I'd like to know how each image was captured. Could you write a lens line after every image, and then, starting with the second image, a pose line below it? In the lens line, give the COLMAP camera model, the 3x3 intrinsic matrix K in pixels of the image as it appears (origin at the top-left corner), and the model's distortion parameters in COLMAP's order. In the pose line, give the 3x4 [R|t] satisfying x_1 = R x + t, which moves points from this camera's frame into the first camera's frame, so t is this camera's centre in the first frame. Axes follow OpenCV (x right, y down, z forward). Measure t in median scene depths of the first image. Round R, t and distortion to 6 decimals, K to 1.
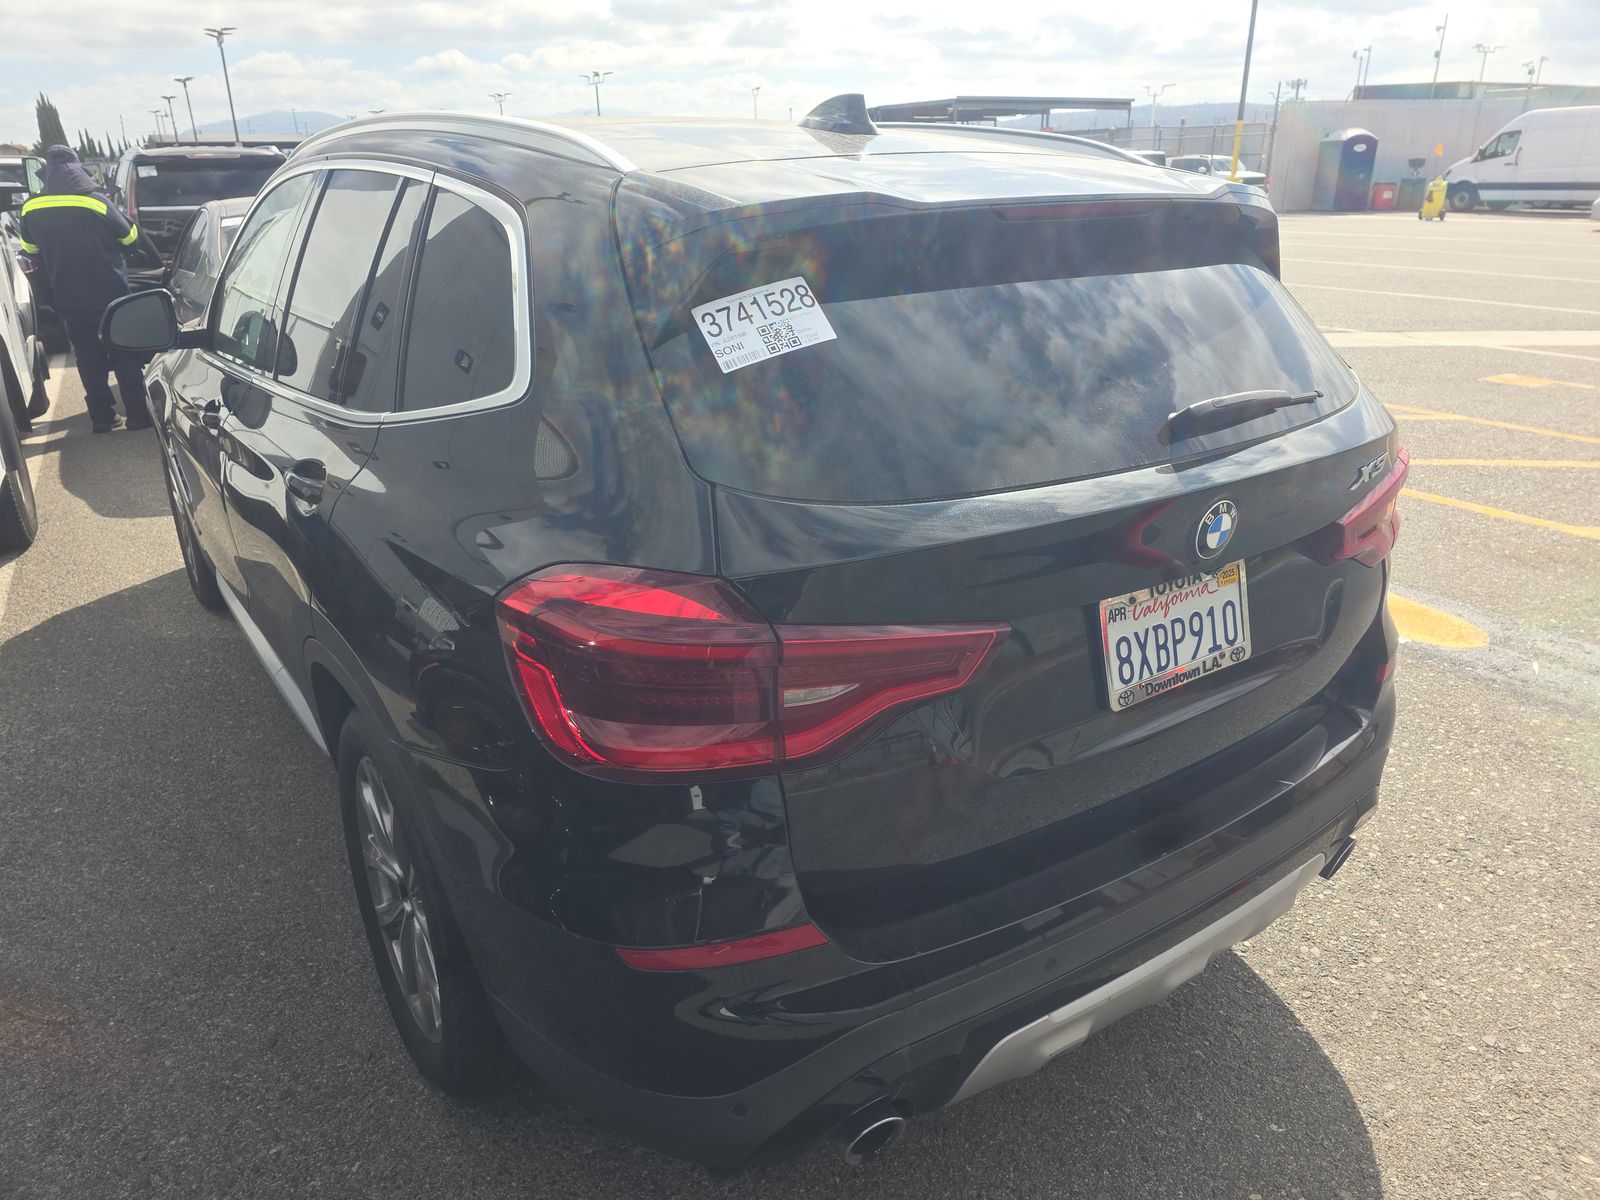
lens RADIAL K [[1079.5, 0, 800.0], [0, 1079.5, 600.0], [0, 0, 1]] dist [0.054051, -0.048603]
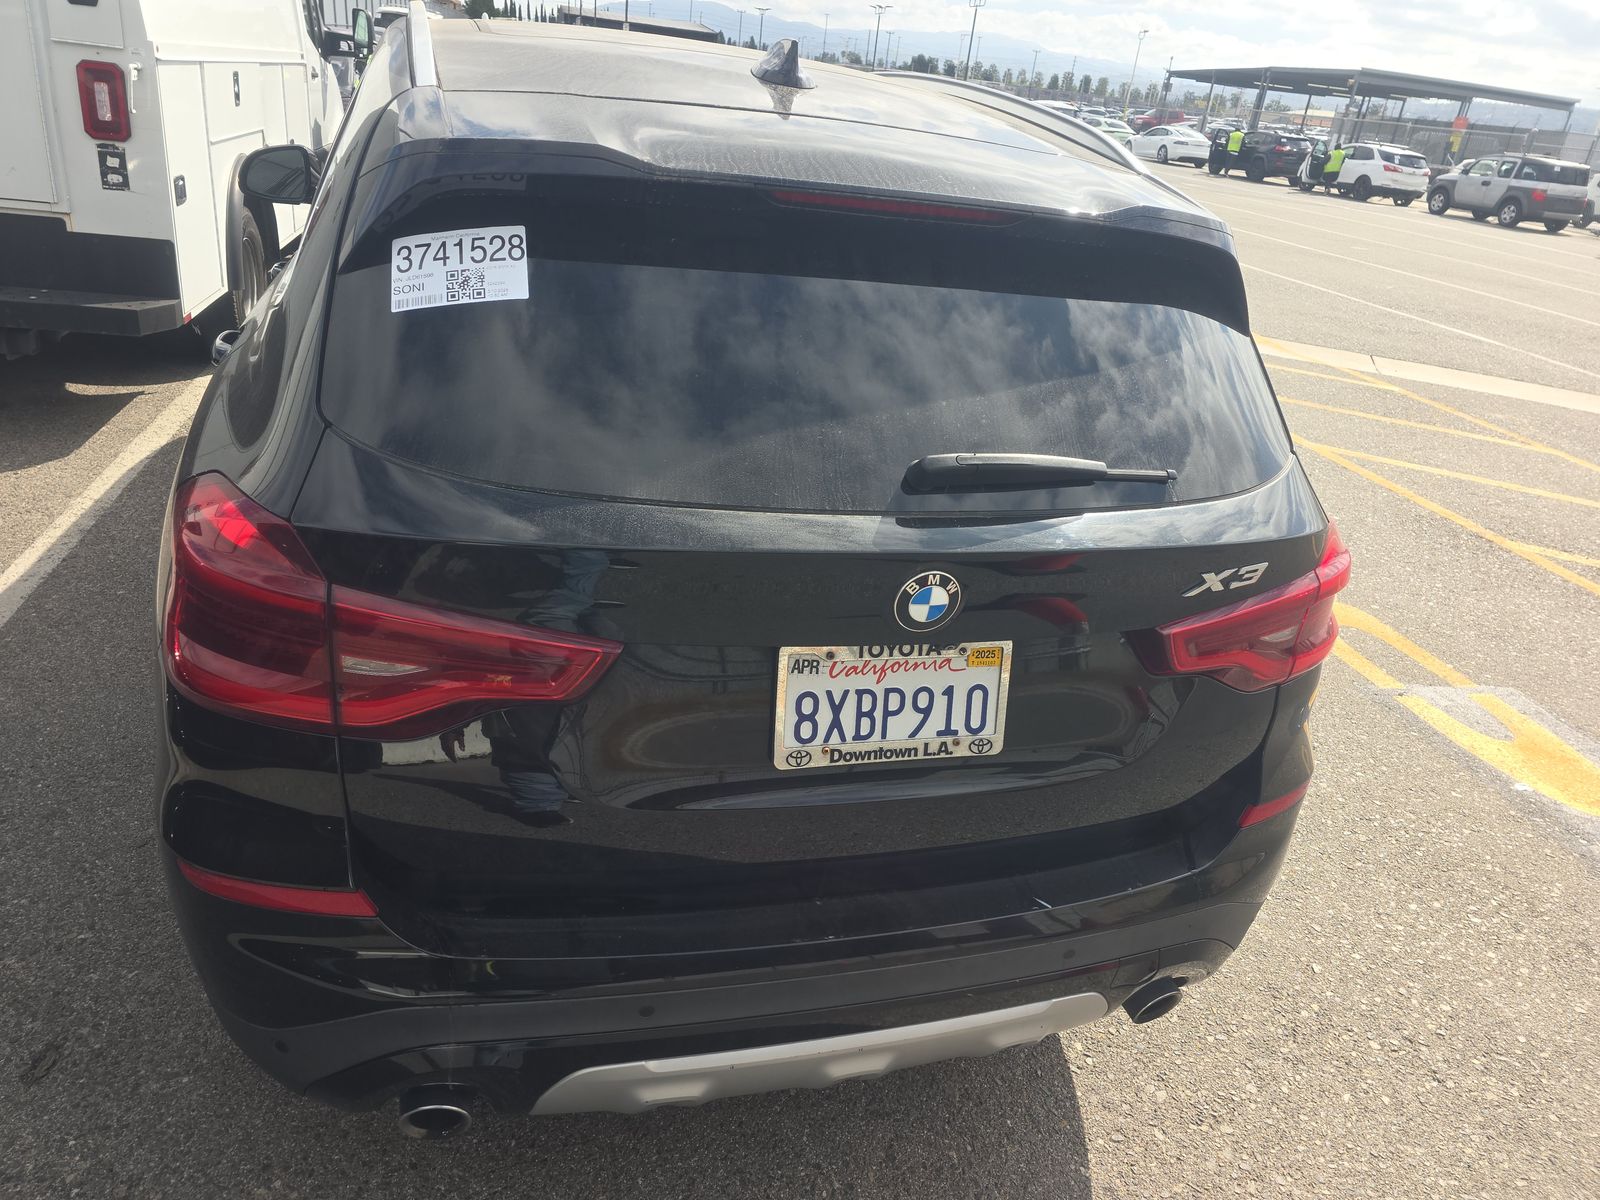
lens RADIAL K [[1077.8, 0, 800.2], [0, 1077.8, 593.9], [0, 0, 1]] dist [0.058232, -0.050495]
pose [[0.943137, 0.245156, -0.224482, 0.453953], [-0.233447, 0.969259, 0.077720, -0.107861], [0.236634, -0.020896, 0.971374, 0.131284]]
